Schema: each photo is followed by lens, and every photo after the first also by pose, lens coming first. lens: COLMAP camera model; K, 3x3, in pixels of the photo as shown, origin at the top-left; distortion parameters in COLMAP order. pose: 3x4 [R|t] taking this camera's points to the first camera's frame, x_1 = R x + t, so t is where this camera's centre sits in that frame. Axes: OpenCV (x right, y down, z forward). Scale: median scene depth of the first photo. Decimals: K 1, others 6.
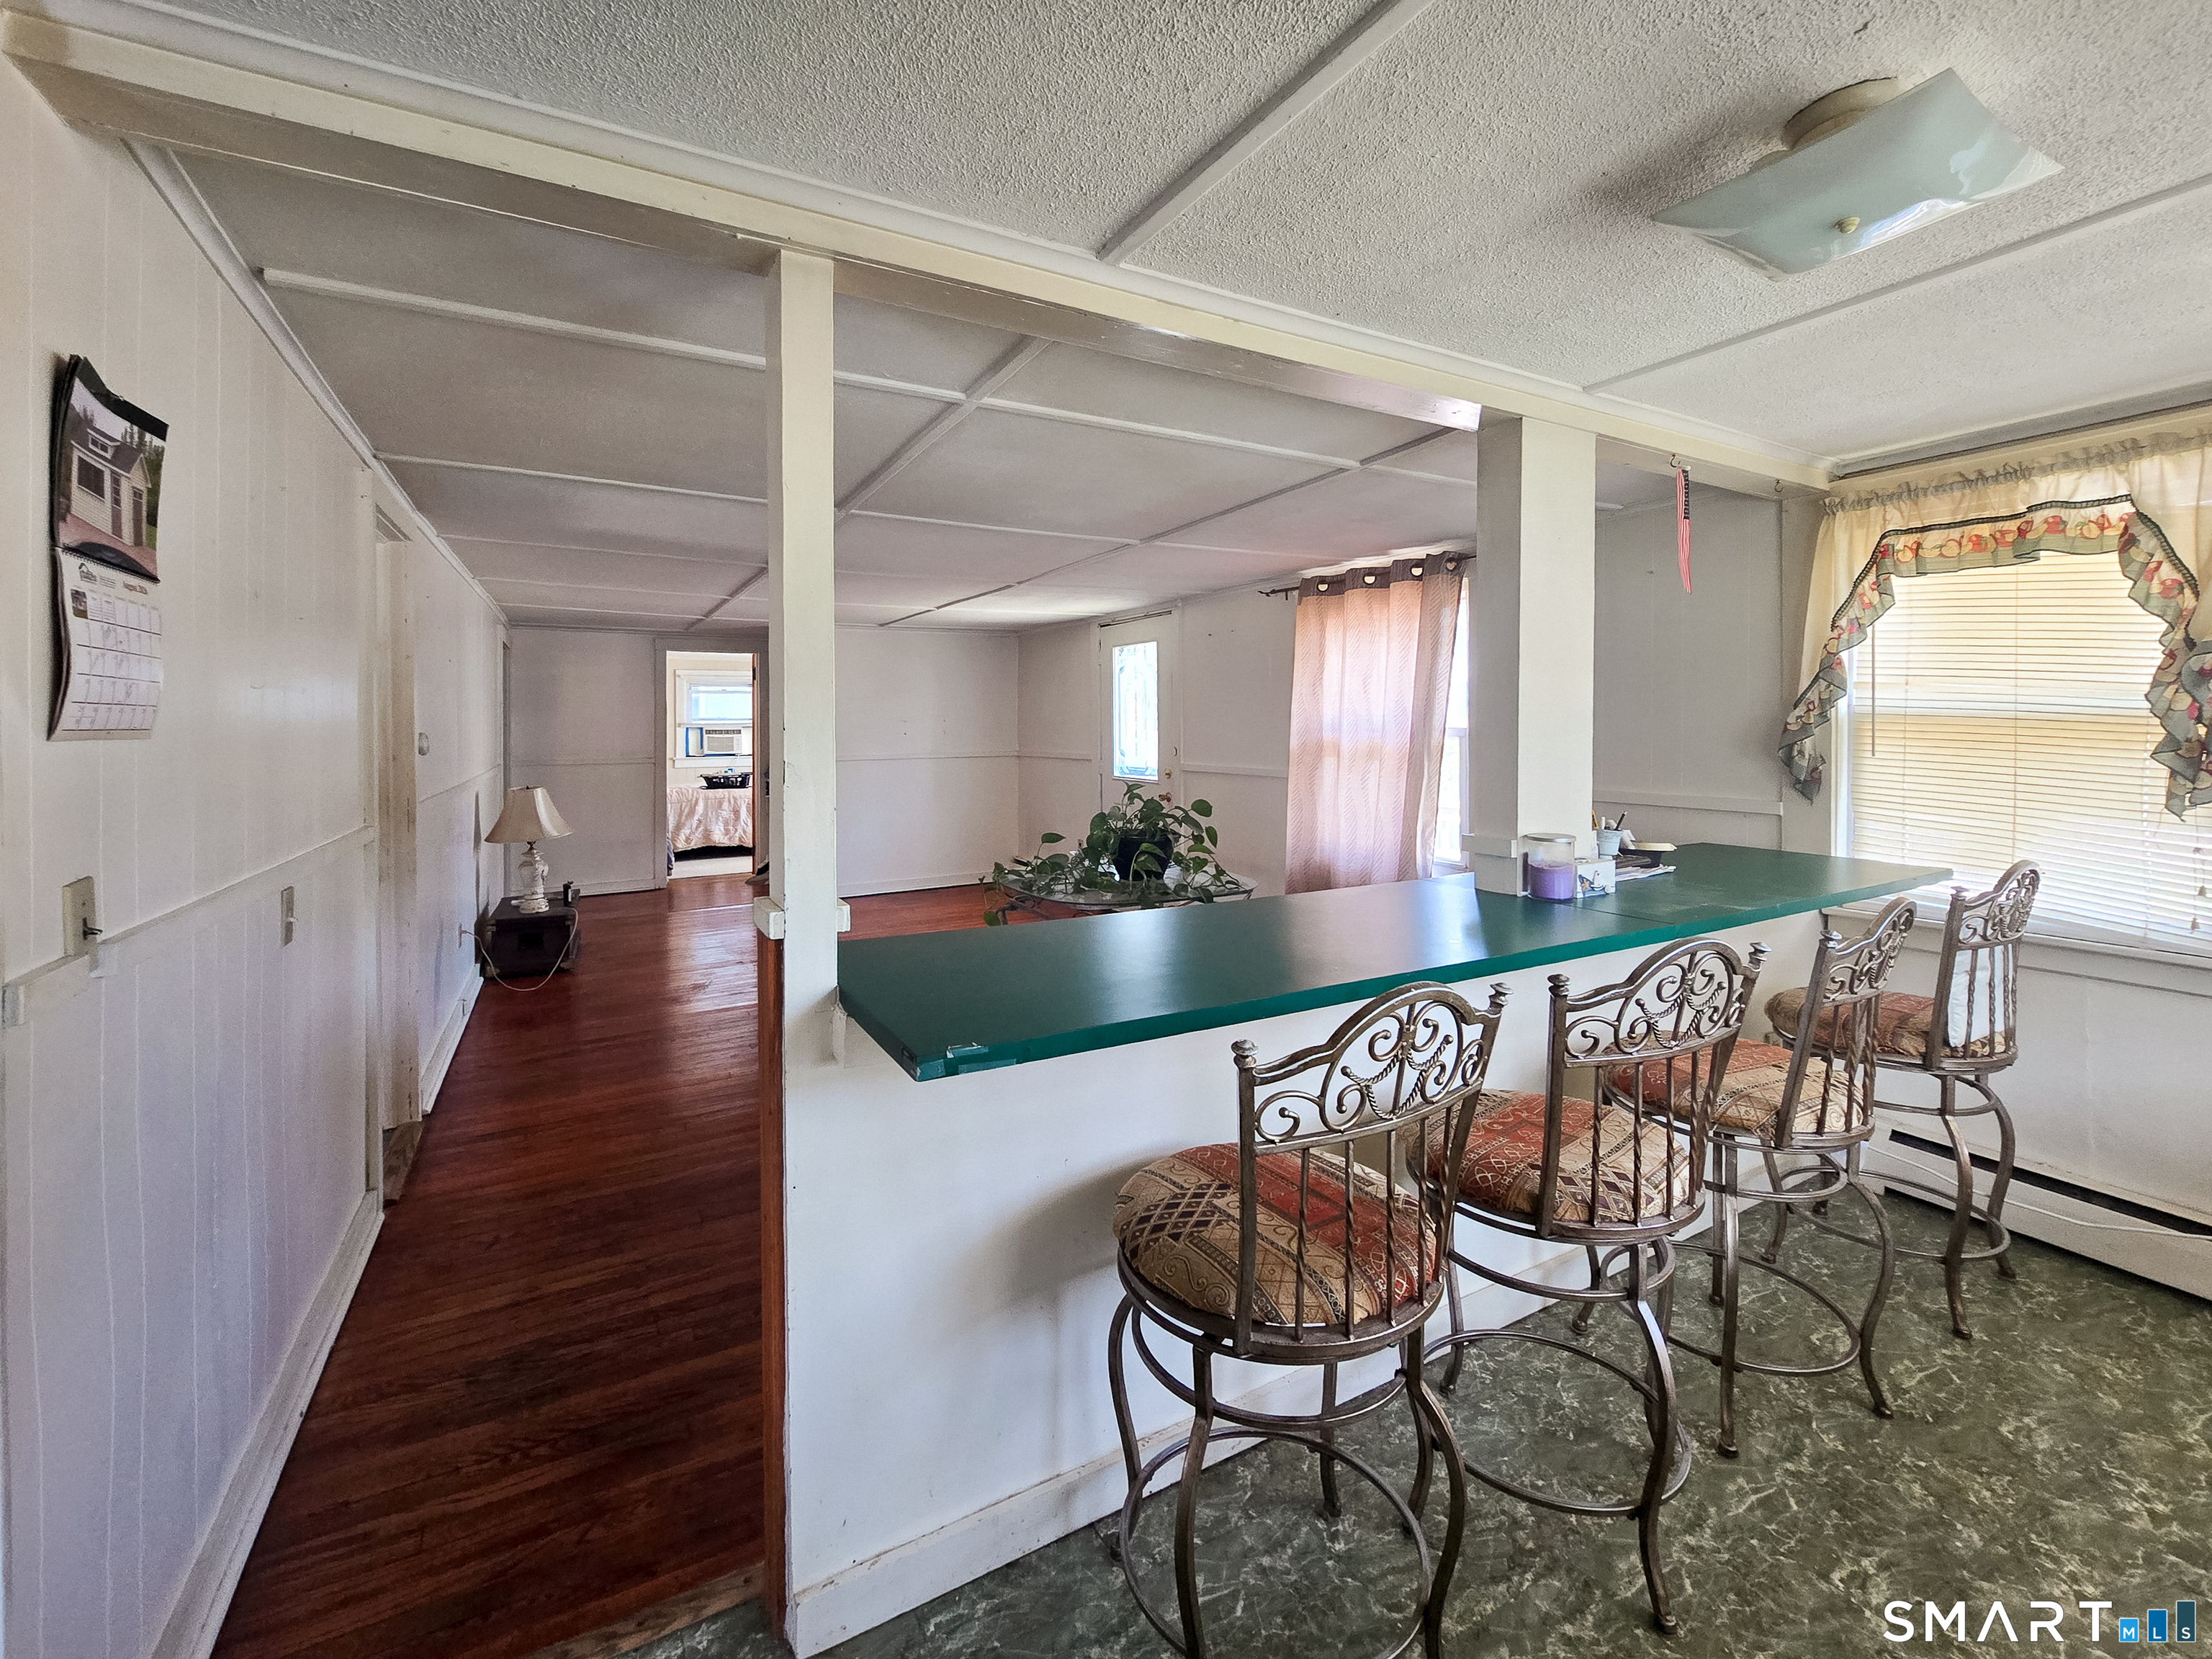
lens RADIAL K [[884.6, 0, 1104.2], [0, 884.6, 720.9], [0, 0, 1]] dist [0.013589, 0.000094]
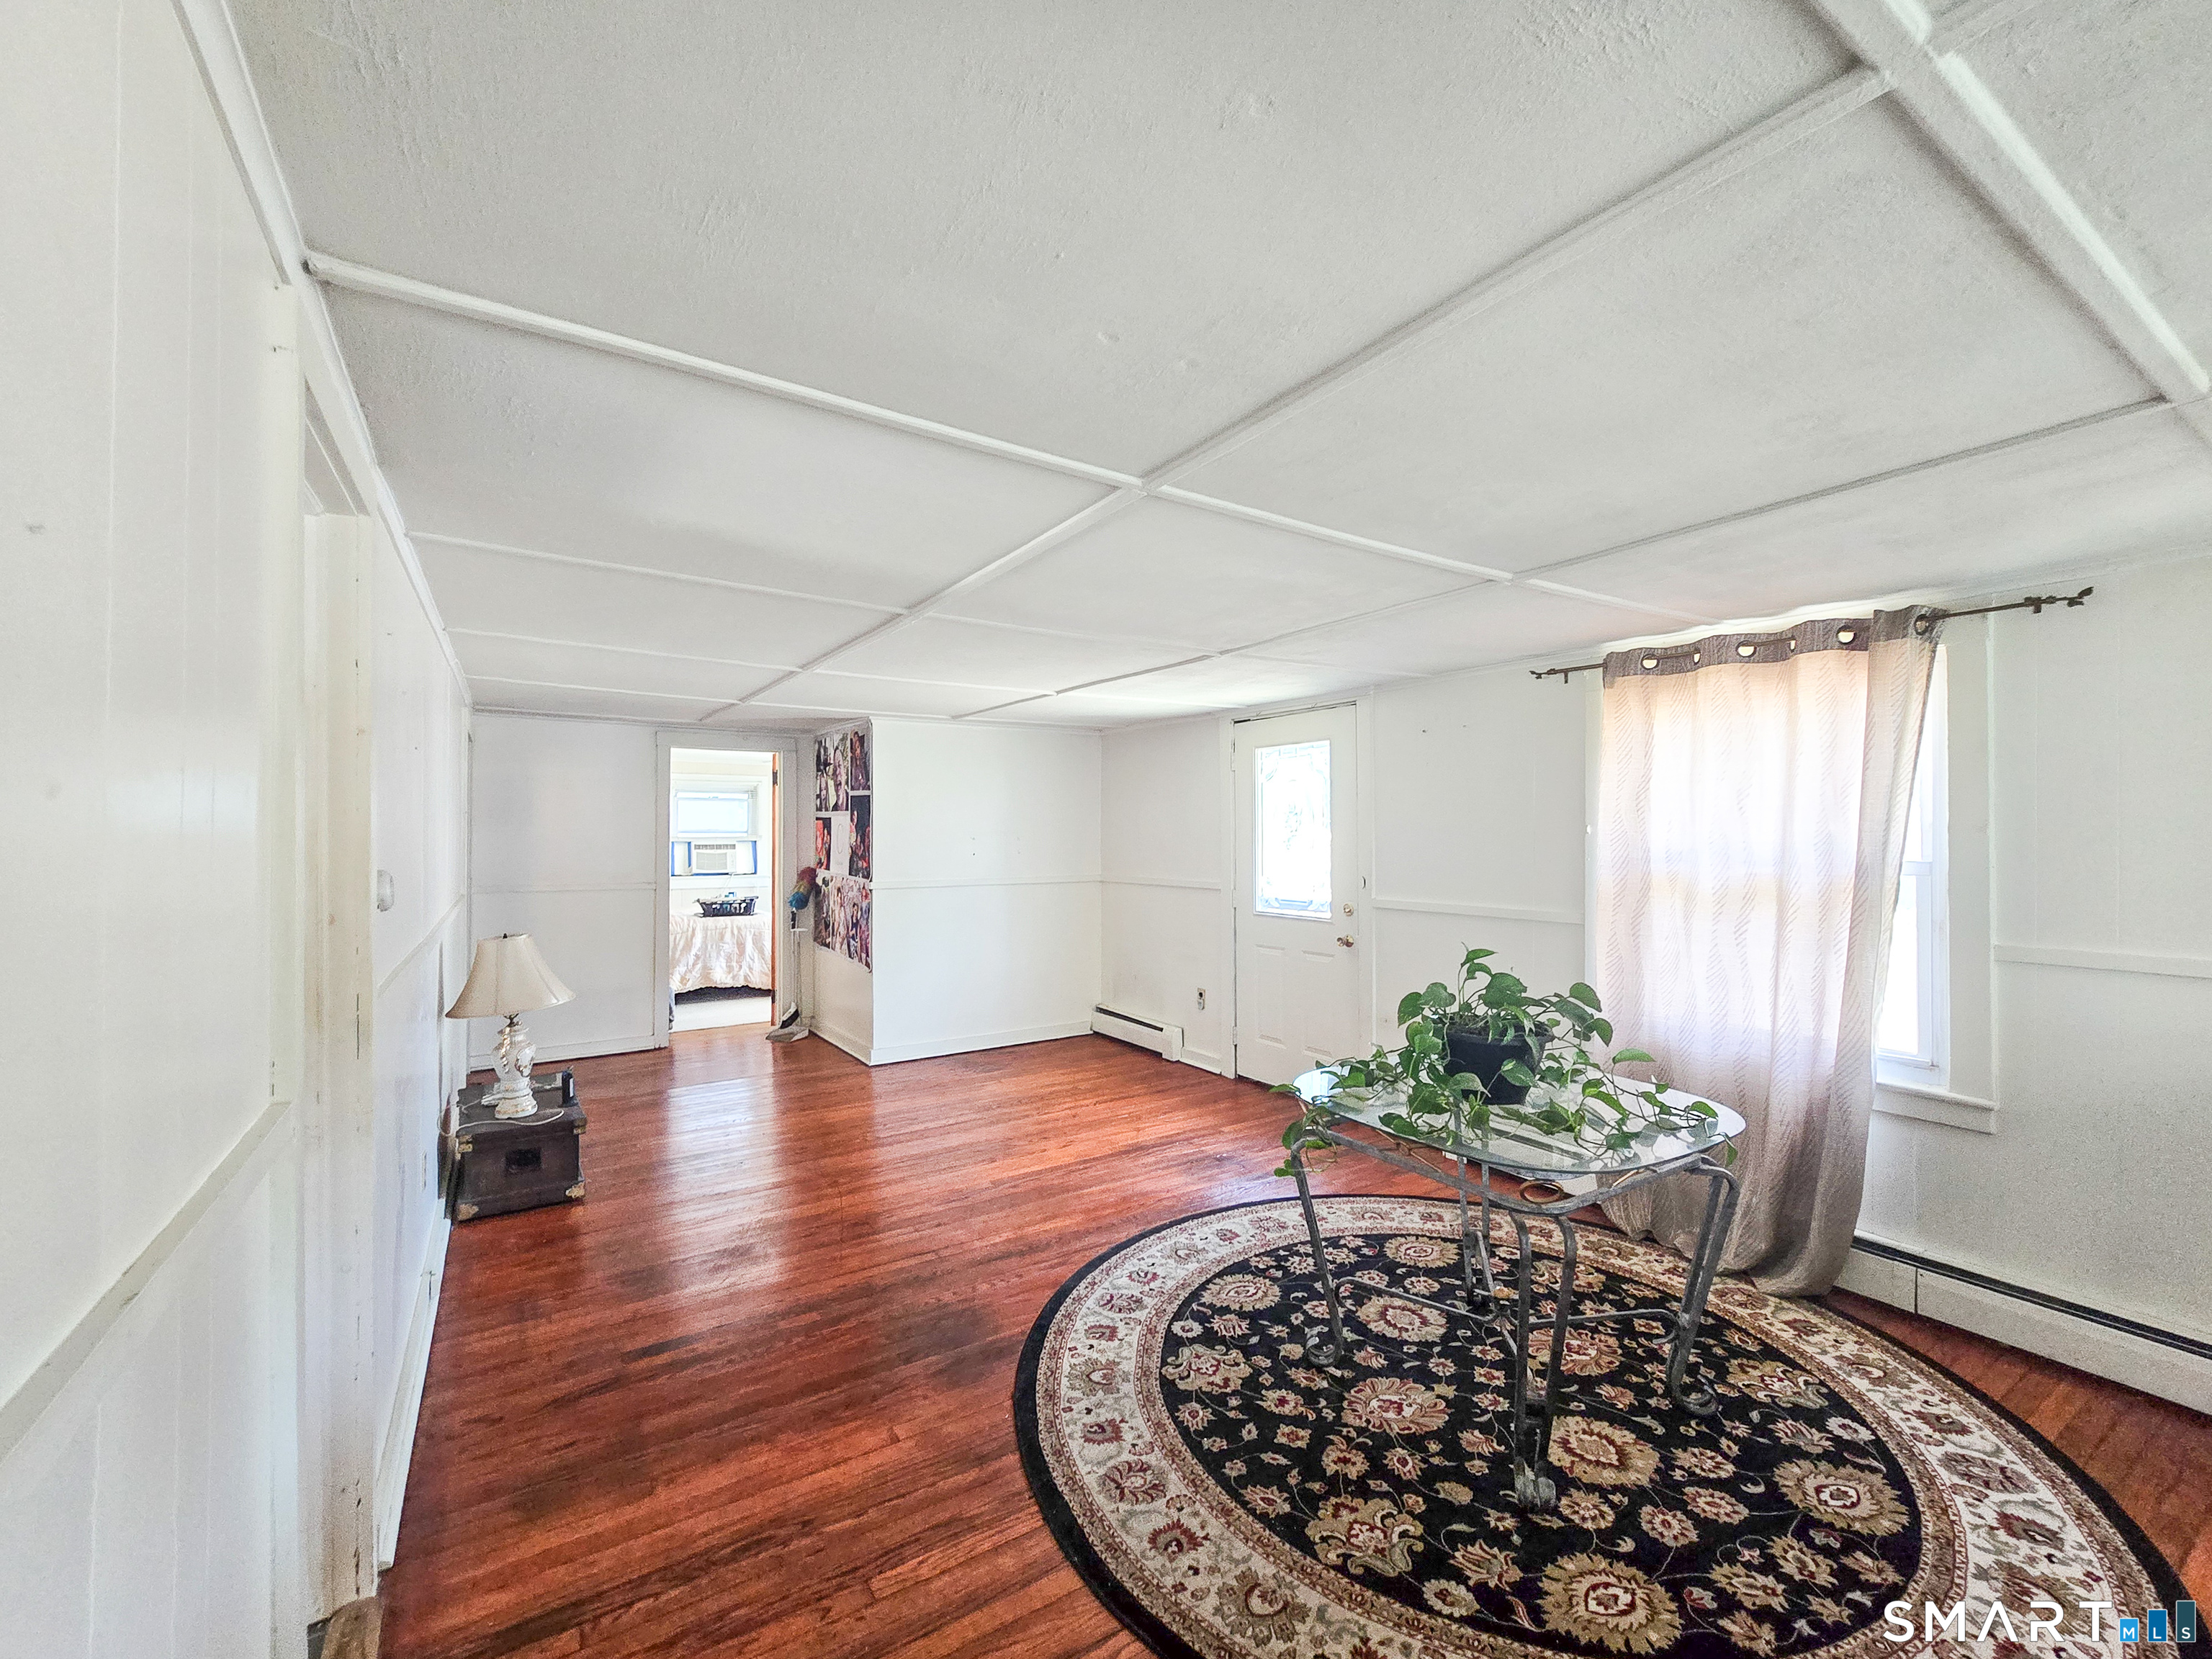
lens RADIAL K [[905.4, 0, 1106.0], [0, 905.4, 829.5], [0, 0, 1]] dist [0.012664, -0.000210]
pose [[0.998869, 0.007509, 0.046955, -0.232009], [-0.007361, 0.999967, -0.003330, -0.009660], [-0.046979, 0.002981, 0.998891, 0.278647]]
